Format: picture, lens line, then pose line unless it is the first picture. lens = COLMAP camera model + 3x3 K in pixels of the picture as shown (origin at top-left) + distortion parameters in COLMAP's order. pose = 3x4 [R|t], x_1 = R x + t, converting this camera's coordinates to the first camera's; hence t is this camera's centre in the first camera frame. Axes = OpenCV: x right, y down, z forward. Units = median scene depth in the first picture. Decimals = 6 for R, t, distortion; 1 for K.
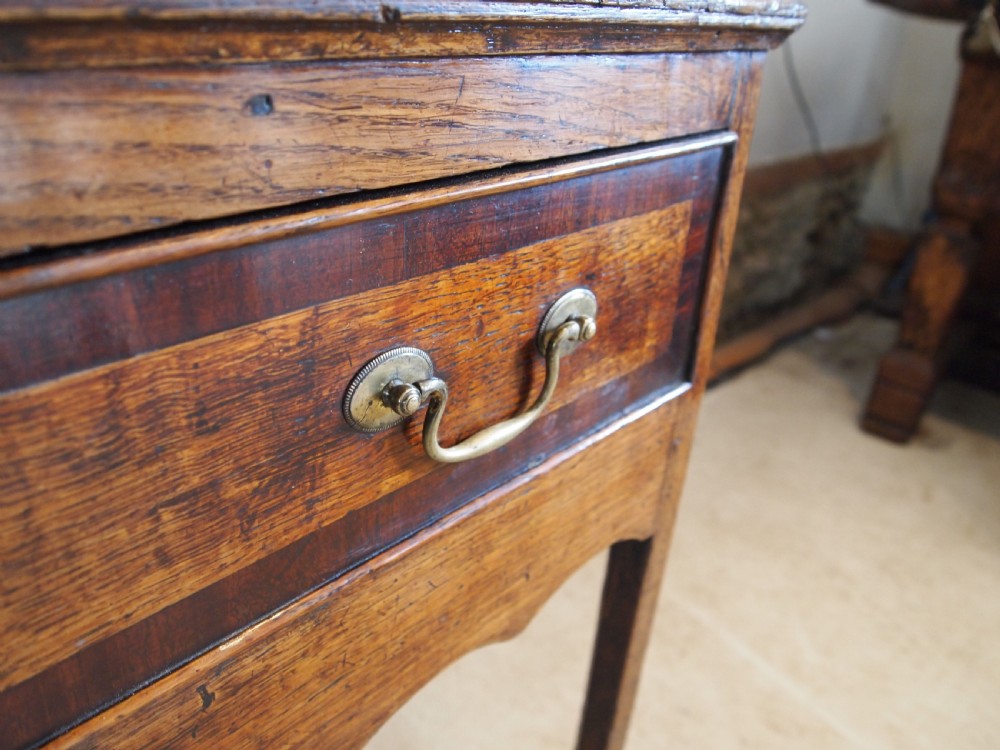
lens RADIAL K [[772.5, 0, 499.6], [0, 772.5, 381.5], [0, 0, 1]] dist [-0.048174, 0.004664]
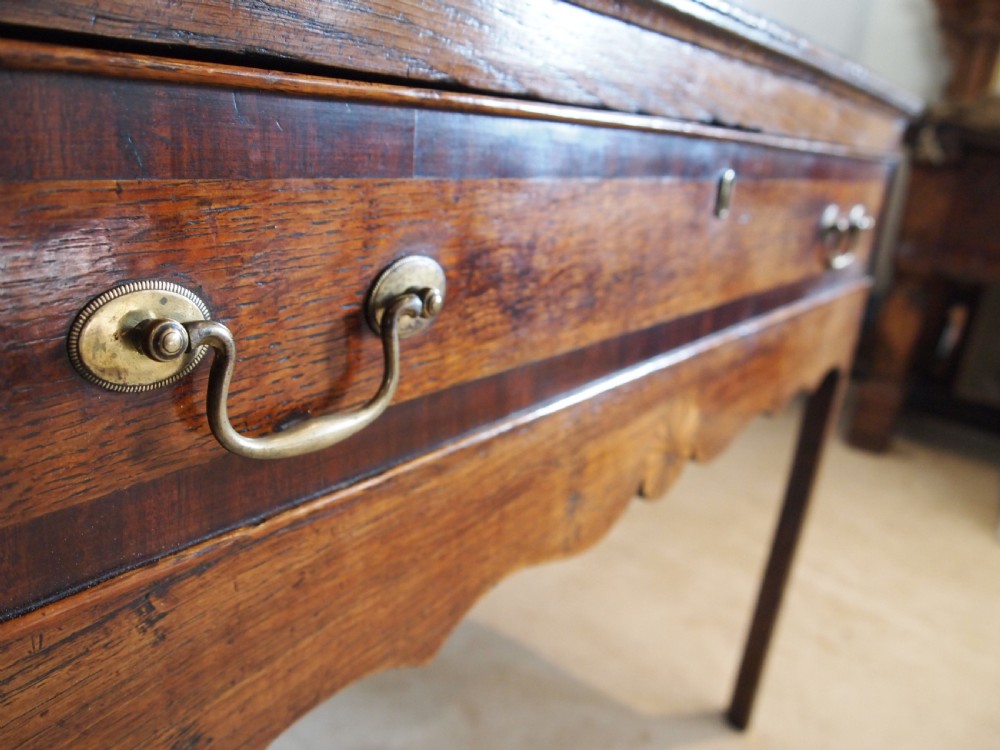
lens RADIAL K [[772.5, 0, 506.8], [0, 772.5, 382.1], [0, 0, 1]] dist [-0.048174, 0.004664]
pose [[0.994165, 0.004857, 0.107757, -1.444475], [0.011104, 0.989070, -0.147031, 0.870474], [-0.107293, 0.147369, 0.983245, -1.304323]]
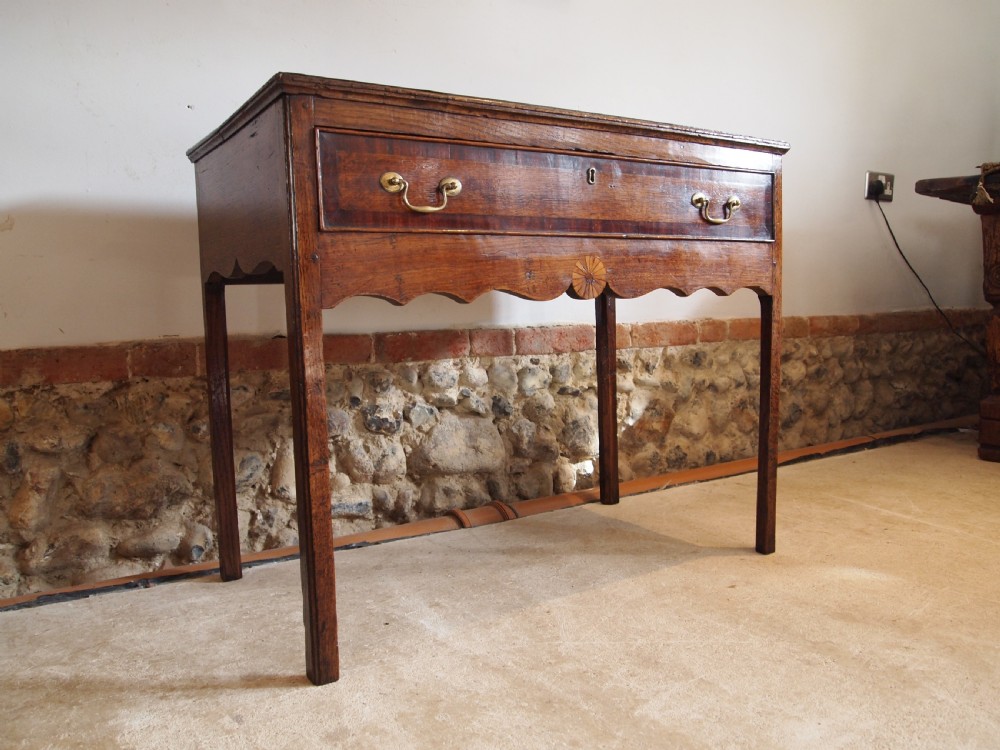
lens RADIAL K [[793.0, 0, 497.4], [0, 793.0, 375.7], [0, 0, 1]] dist [-0.047394, 0.000573]
pose [[0.966295, -0.058690, -0.250658, -0.184795], [-0.041580, 0.925303, -0.376943, 3.210261], [0.254057, 0.374661, 0.891675, -3.758142]]
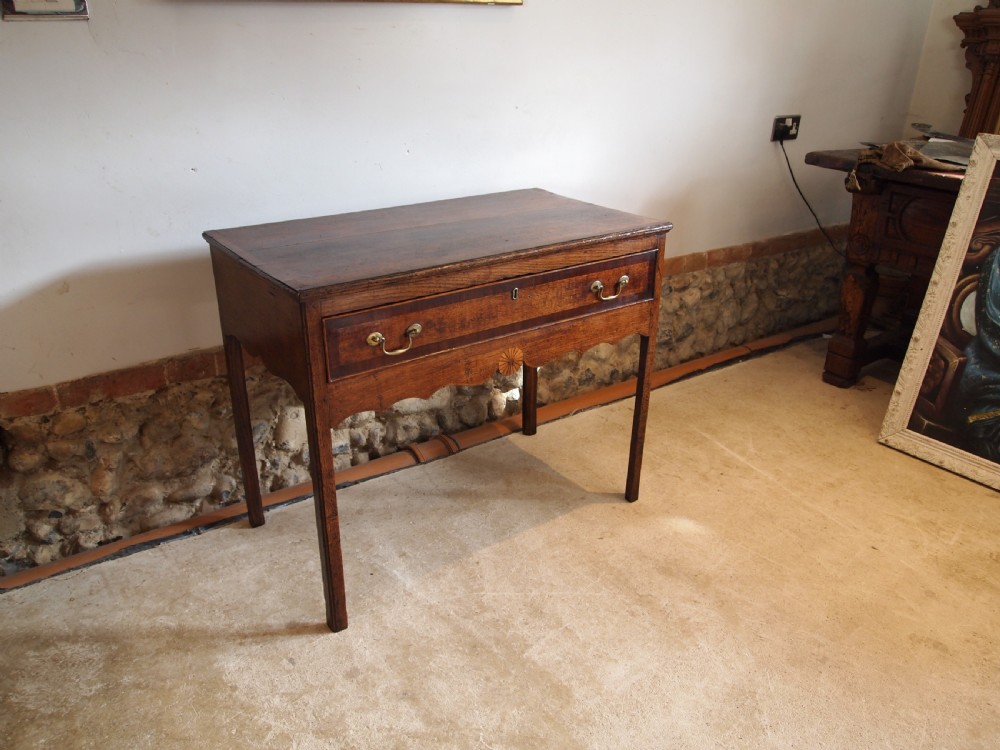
lens RADIAL K [[793.0, 0, 495.0], [0, 793.0, 374.7], [0, 0, 1]] dist [-0.047394, 0.000573]
pose [[0.981069, 0.029290, -0.191429, 0.374839], [-0.043722, 0.996474, -0.071609, 1.385391], [0.188656, 0.078623, 0.978891, -6.319423]]
